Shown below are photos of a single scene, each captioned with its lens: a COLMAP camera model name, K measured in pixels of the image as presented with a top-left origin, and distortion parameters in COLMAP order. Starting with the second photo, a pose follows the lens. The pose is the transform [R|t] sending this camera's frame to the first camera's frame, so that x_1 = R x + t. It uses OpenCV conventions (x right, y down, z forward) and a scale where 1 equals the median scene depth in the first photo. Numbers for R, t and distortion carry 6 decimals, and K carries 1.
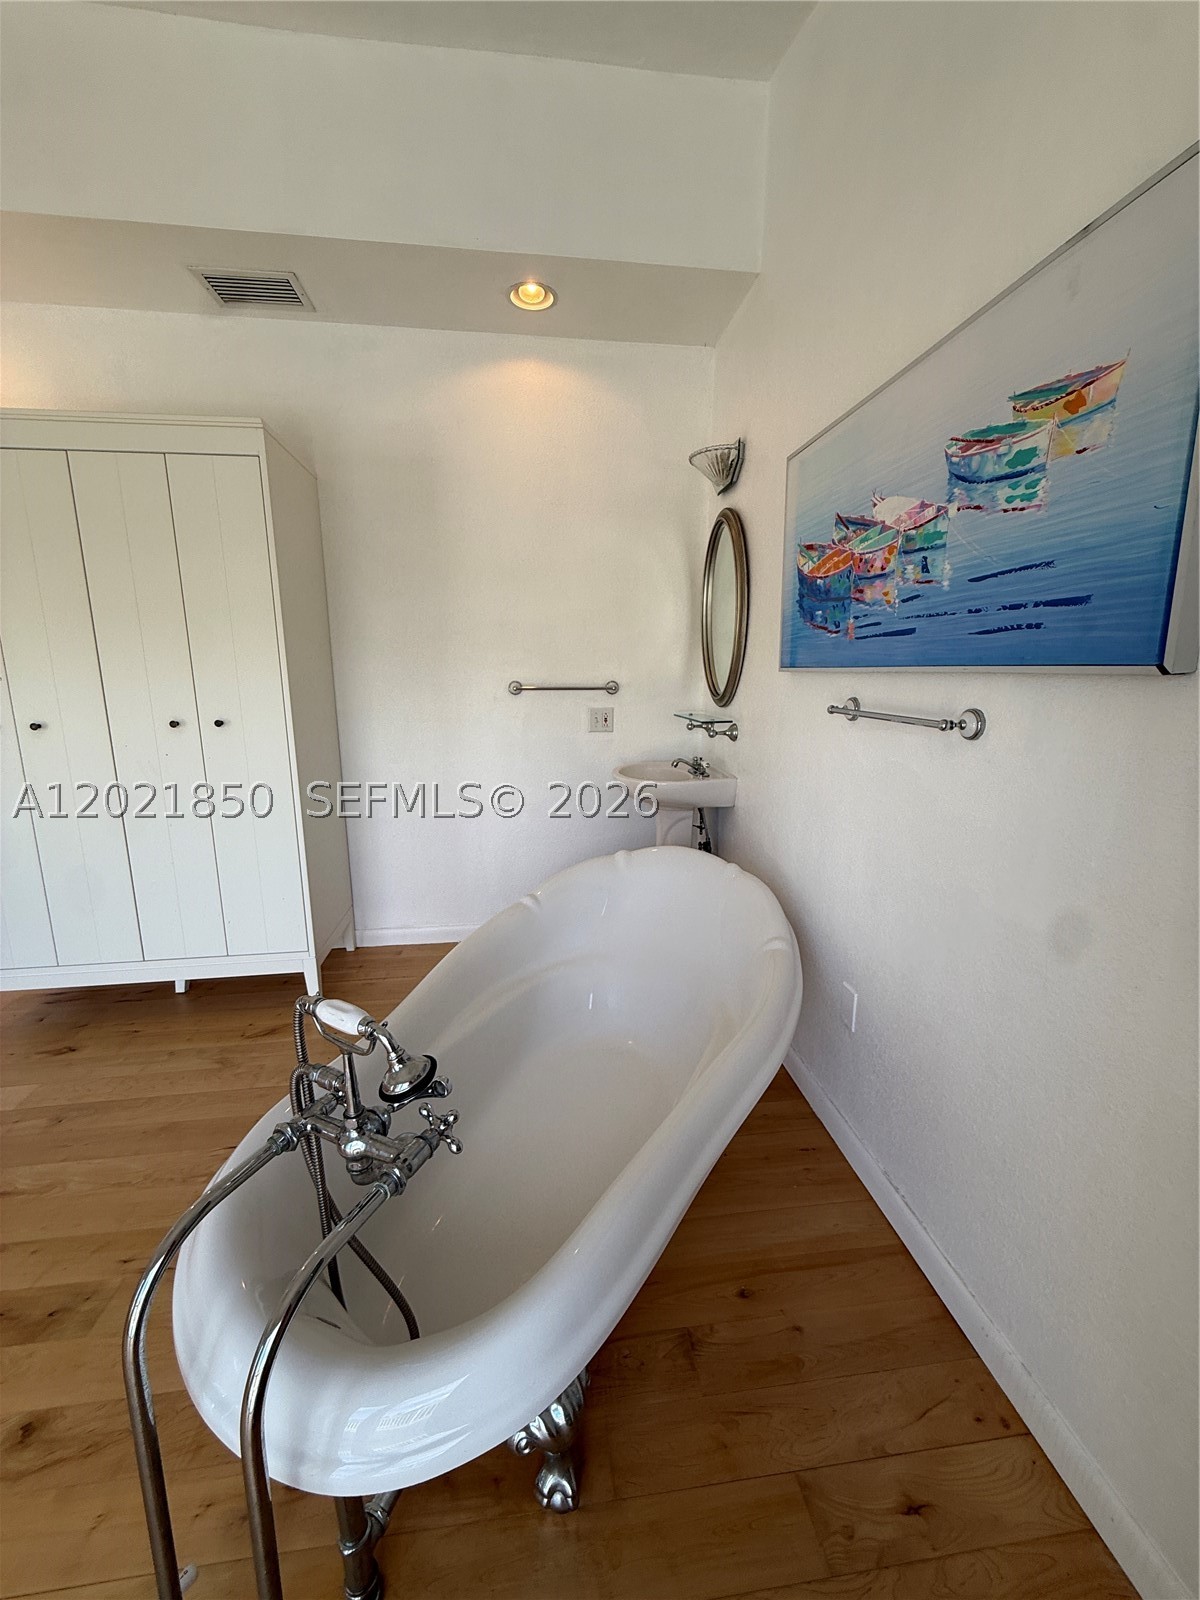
lens RADIAL K [[645.5, 0, 596.6], [0, 645.5, 790.2], [0, 0, 1]] dist [-0.000535, -0.000152]
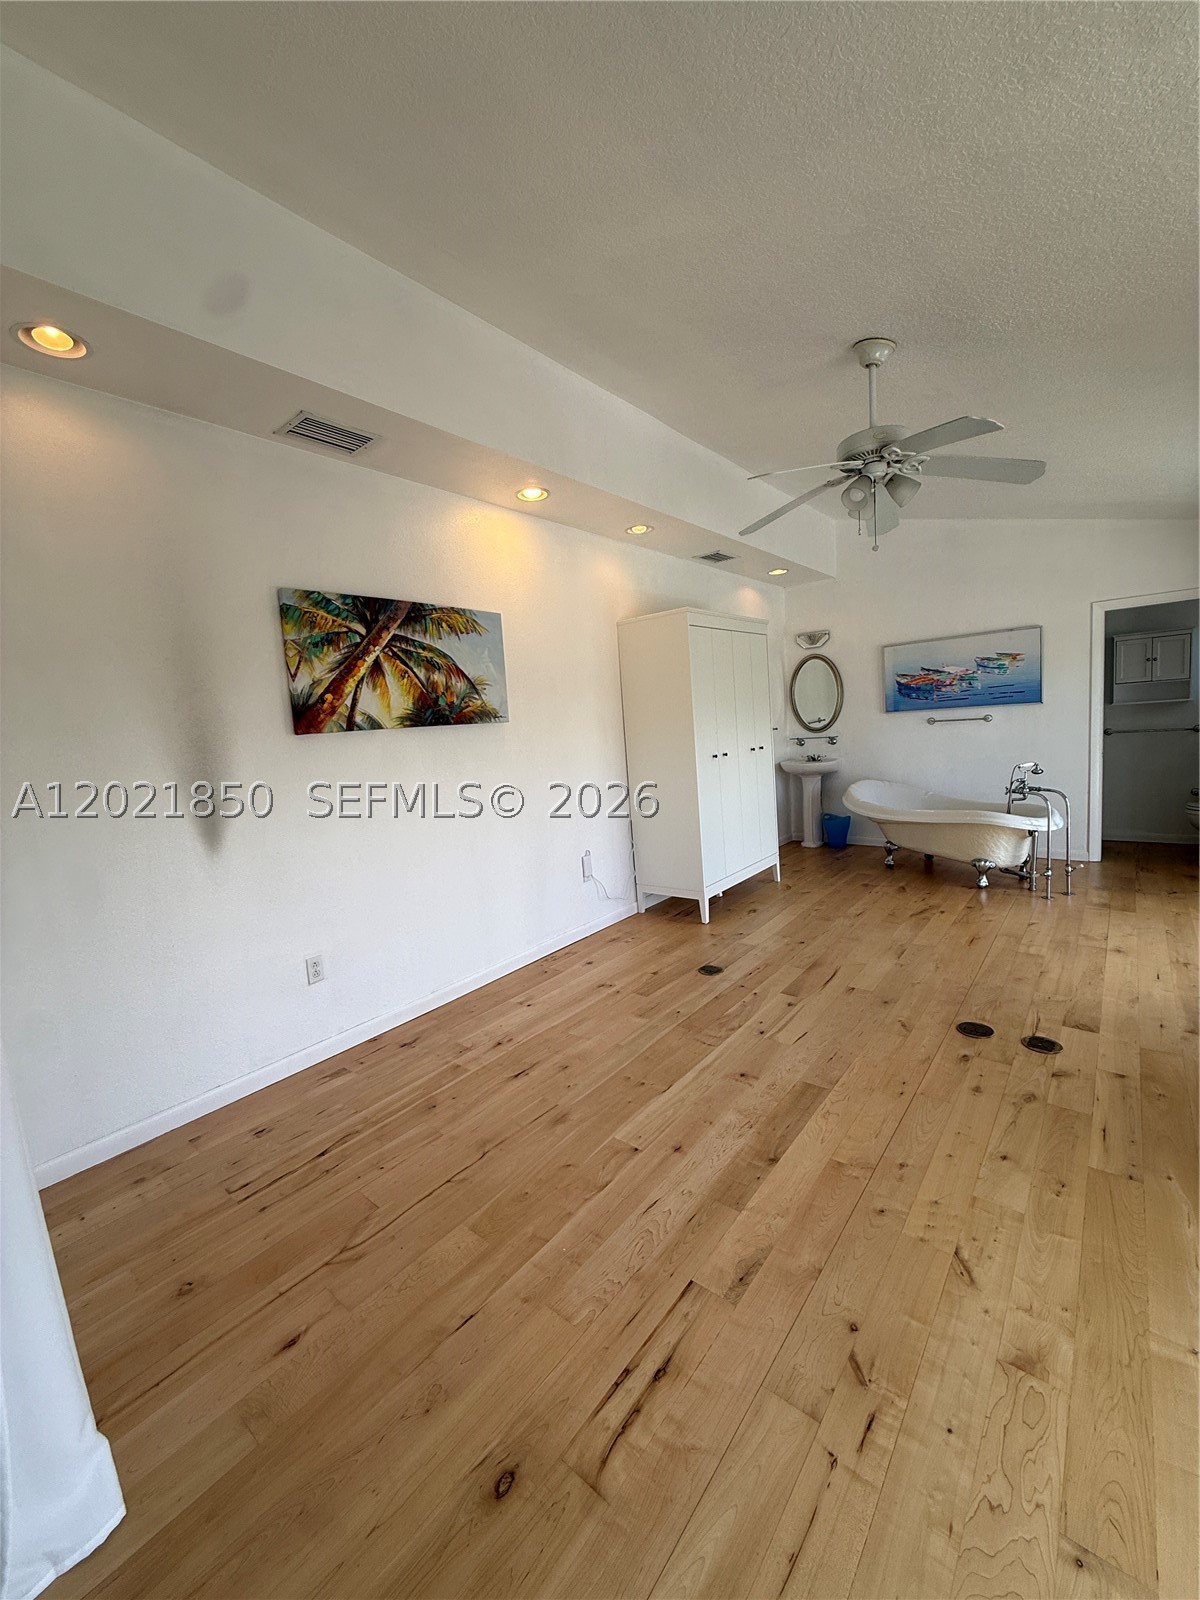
lens RADIAL K [[645.5, 0, 596.6], [0, 645.5, 790.2], [0, 0, 1]] dist [-0.000535, -0.000152]
pose [[0.721768, -0.128027, 0.680191, -3.869424], [0.201406, 0.979065, -0.029435, -0.023362], [-0.662183, 0.158240, 0.732444, -0.353004]]
